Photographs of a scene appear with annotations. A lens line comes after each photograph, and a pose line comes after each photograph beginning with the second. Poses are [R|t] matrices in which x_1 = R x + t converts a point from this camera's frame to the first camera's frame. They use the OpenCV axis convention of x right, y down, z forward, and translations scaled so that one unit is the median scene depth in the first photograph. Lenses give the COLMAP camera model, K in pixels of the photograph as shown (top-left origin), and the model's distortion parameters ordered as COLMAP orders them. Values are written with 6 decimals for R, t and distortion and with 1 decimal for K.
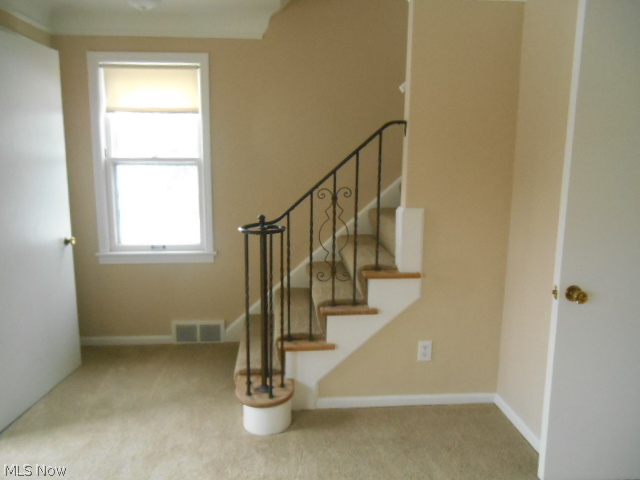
lens RADIAL K [[493.6, 0, 320.0], [0, 493.6, 240.0], [0, 0, 1]] dist [-0.007510, -0.000343]
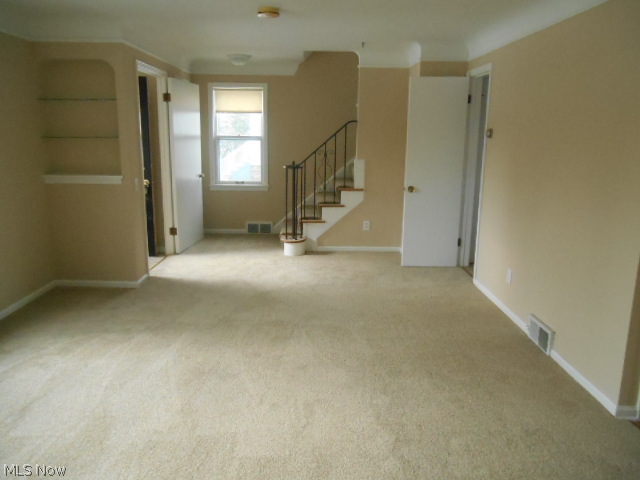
lens RADIAL K [[493.6, 0, 320.0], [0, 493.6, 240.0], [0, 0, 1]] dist [-0.007510, -0.000343]
pose [[0.998146, 0.018904, -0.057858, 0.134964], [-0.016383, 0.998909, 0.043741, 0.196311], [0.058622, -0.042712, 0.997366, -1.206722]]
